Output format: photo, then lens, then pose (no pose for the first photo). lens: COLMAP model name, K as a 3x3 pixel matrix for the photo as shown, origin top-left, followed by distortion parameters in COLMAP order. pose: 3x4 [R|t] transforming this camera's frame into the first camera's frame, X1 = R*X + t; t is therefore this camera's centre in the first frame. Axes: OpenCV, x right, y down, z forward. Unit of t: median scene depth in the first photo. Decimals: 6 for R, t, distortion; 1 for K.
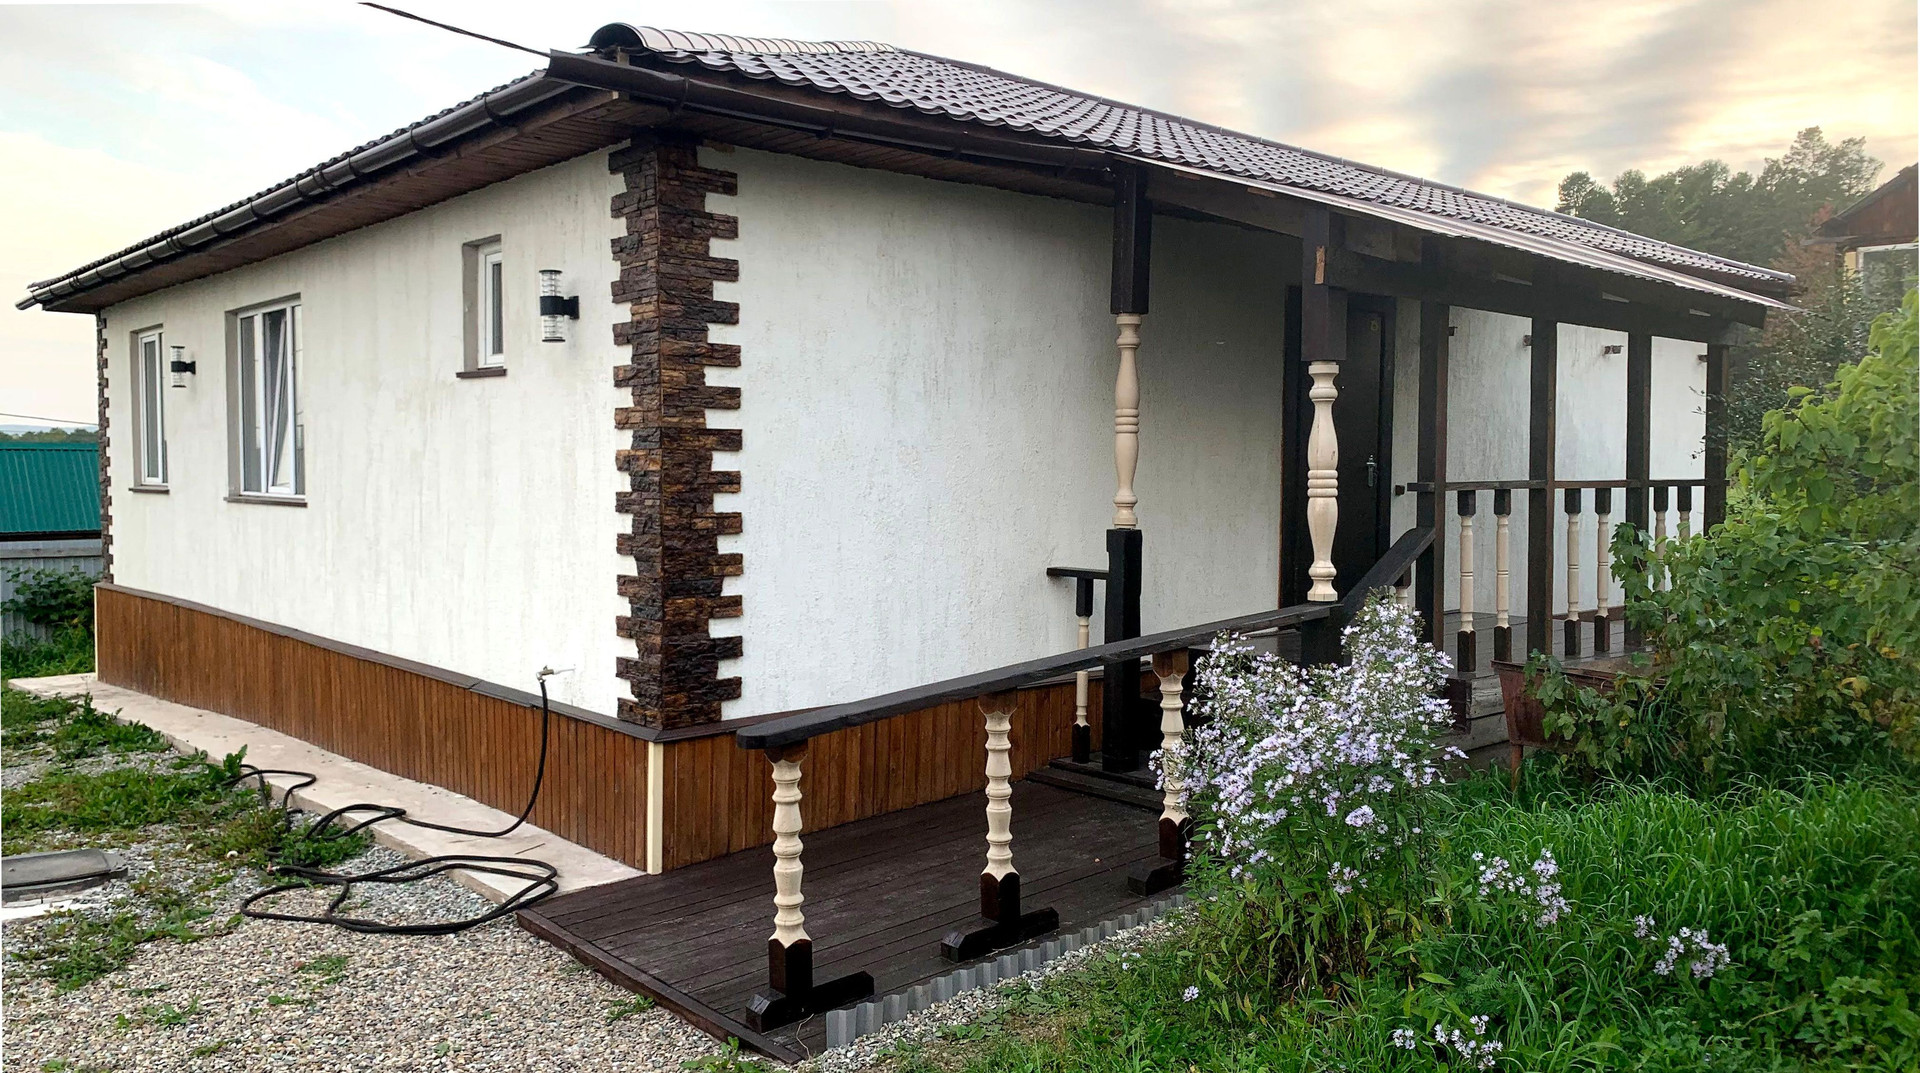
lens RADIAL K [[1414.2, 0, 962.7], [0, 1414.2, 539.8], [0, 0, 1]] dist [-0.057870, -0.002858]
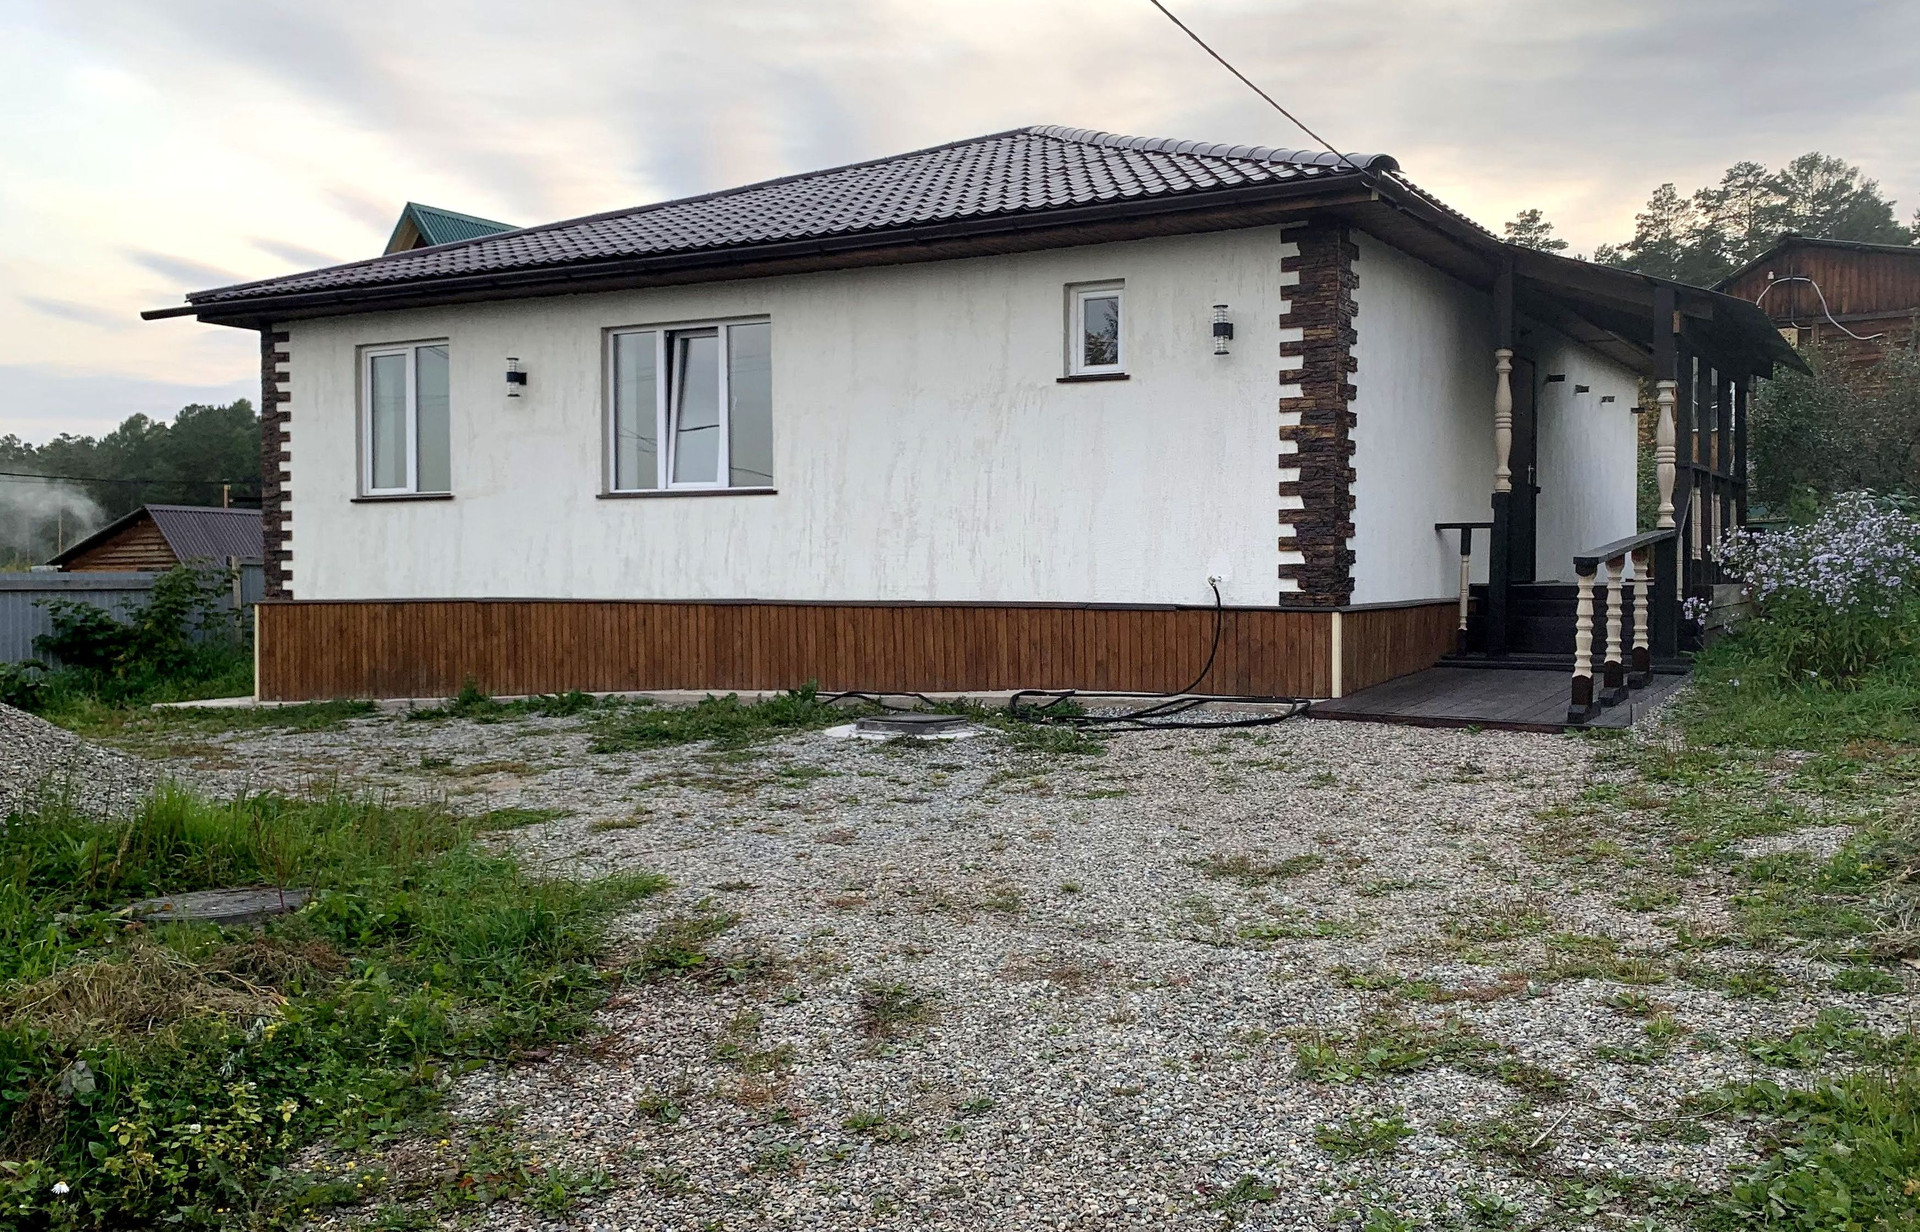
lens RADIAL K [[1680.1, 0, 959.9], [0, 1680.1, 613.1], [0, 0, 1]] dist [-0.042424, -0.003528]
pose [[0.957257, -0.016392, 0.288774, -1.087283], [0.022642, 0.999576, -0.018318, 0.159774], [-0.288351, 0.024074, 0.957222, -0.602657]]
